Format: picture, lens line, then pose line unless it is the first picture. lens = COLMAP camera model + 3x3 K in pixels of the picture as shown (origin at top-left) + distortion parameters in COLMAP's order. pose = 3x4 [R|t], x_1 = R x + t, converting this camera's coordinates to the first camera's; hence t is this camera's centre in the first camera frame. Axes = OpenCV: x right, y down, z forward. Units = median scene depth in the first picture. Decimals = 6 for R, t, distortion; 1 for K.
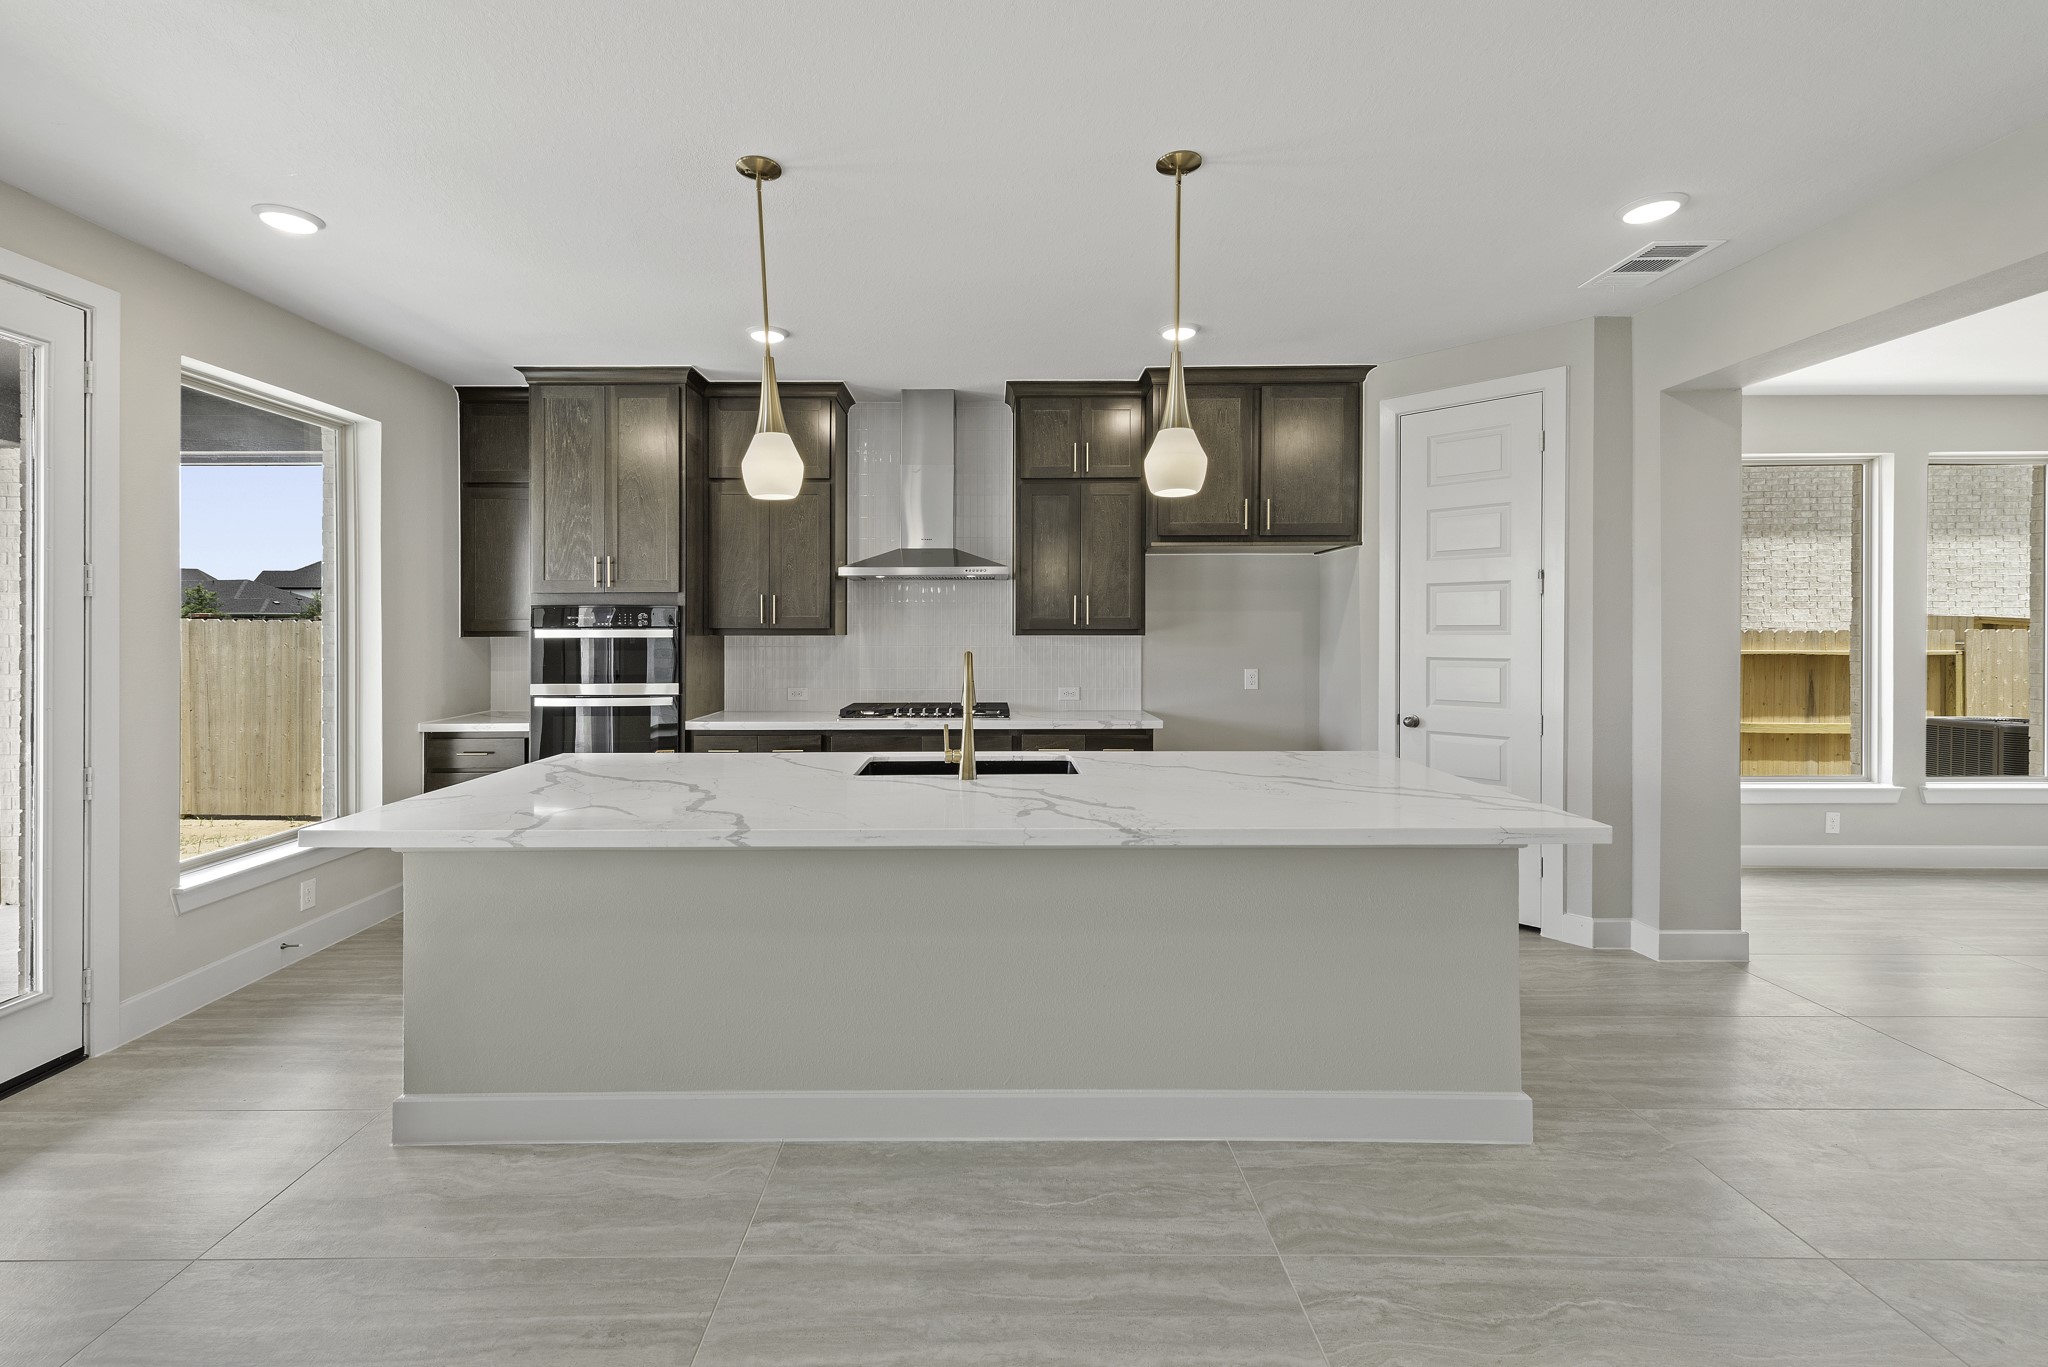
lens RADIAL K [[881.8, 0, 969.6], [0, 881.8, 637.3], [0, 0, 1]] dist [0.005744, -0.001151]
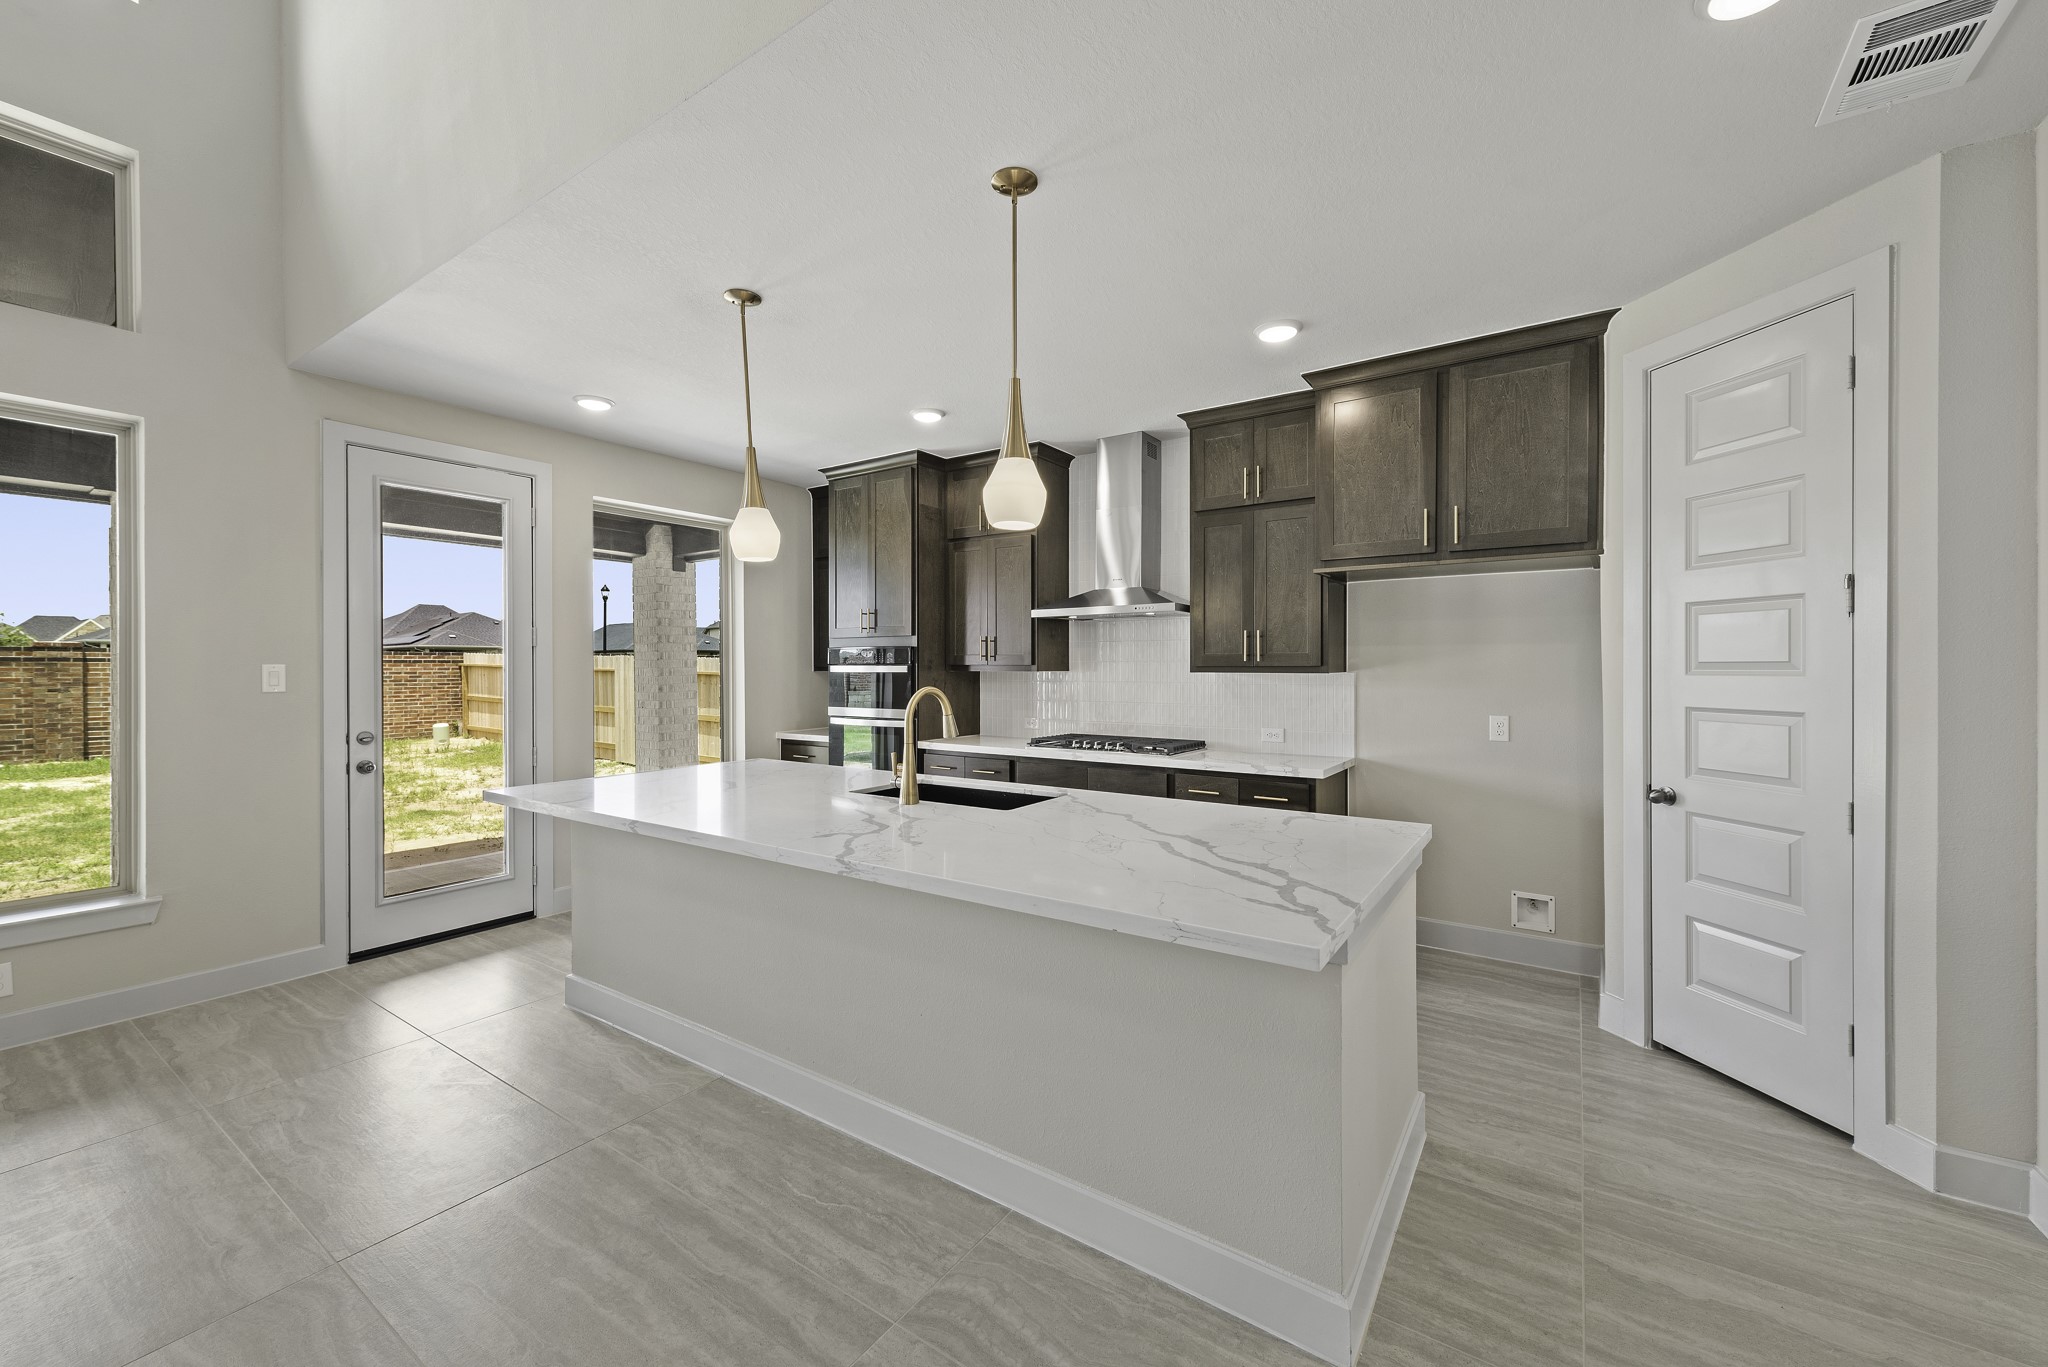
lens RADIAL K [[808.3, 0, 1020.4], [0, 808.3, 675.2], [0, 0, 1]] dist [0.007921, -0.002264]
pose [[0.827284, 0.008164, -0.561725, 0.426121], [-0.006411, 0.999966, 0.005091, -0.002535], [0.561748, -0.000611, 0.827308, 0.158699]]
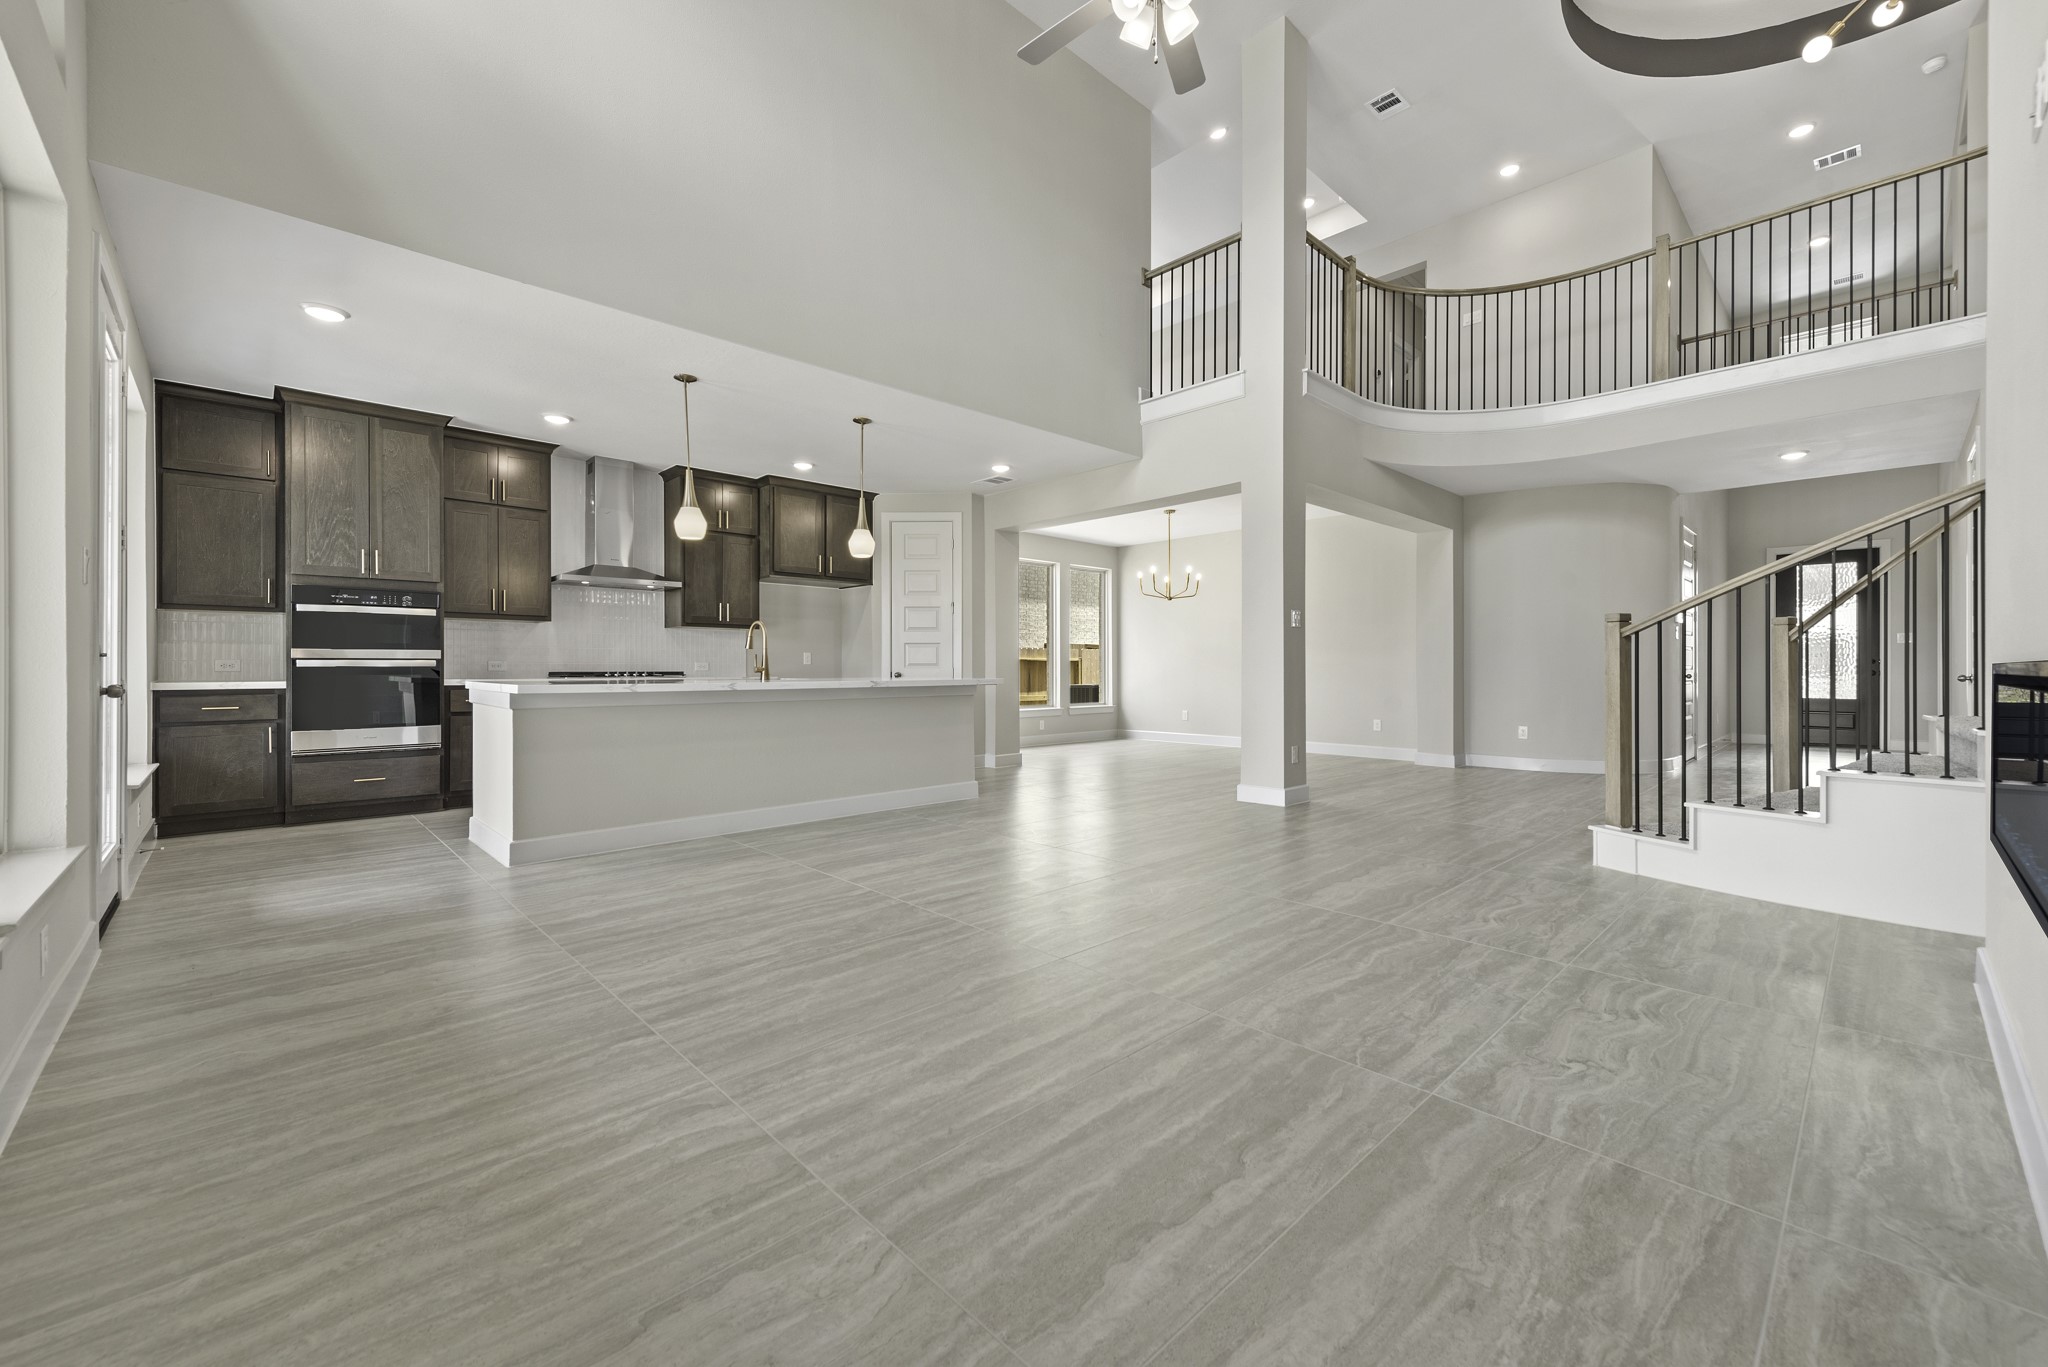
lens RADIAL K [[808.3, 0, 1031.1], [0, 808.3, 674.3], [0, 0, 1]] dist [0.007921, -0.002264]
pose [[0.712678, -0.002685, 0.701486, -0.555718], [0.004954, 0.999987, -0.001205, 0.094855], [-0.701473, 0.004334, 0.712683, -0.508675]]
